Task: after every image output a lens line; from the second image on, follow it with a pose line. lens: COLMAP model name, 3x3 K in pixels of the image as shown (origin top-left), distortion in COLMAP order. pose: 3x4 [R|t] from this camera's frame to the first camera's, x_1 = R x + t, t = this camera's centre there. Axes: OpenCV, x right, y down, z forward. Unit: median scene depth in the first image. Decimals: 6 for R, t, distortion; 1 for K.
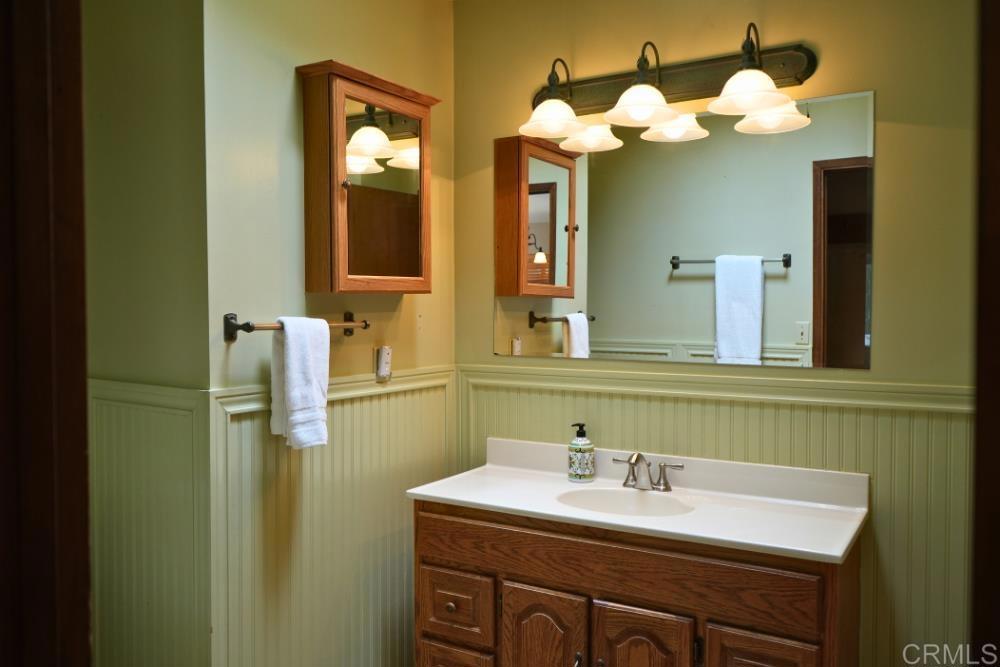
lens RADIAL K [[812.9, 0, 500.7], [0, 812.9, 331.0], [0, 0, 1]] dist [0.002519, -0.030267]
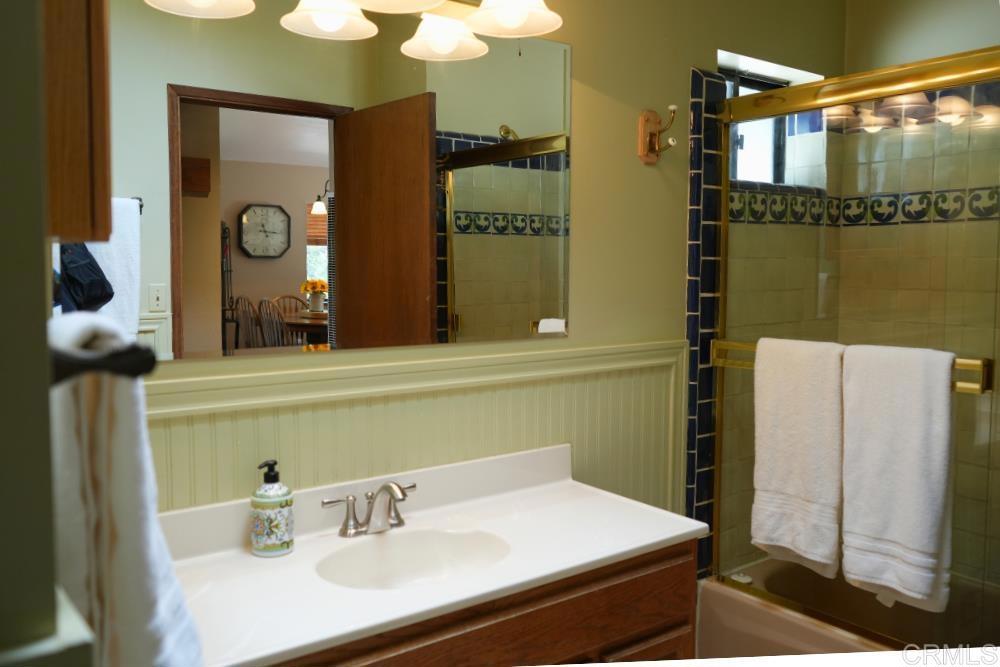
lens RADIAL K [[812.9, 0, 500.3], [0, 812.9, 331.5], [0, 0, 1]] dist [0.002519, -0.030267]
pose [[0.353948, -0.073642, 0.932361, -0.408550], [0.016826, 0.997235, 0.072379, -0.026066], [-0.935114, -0.009931, 0.354208, 0.620866]]
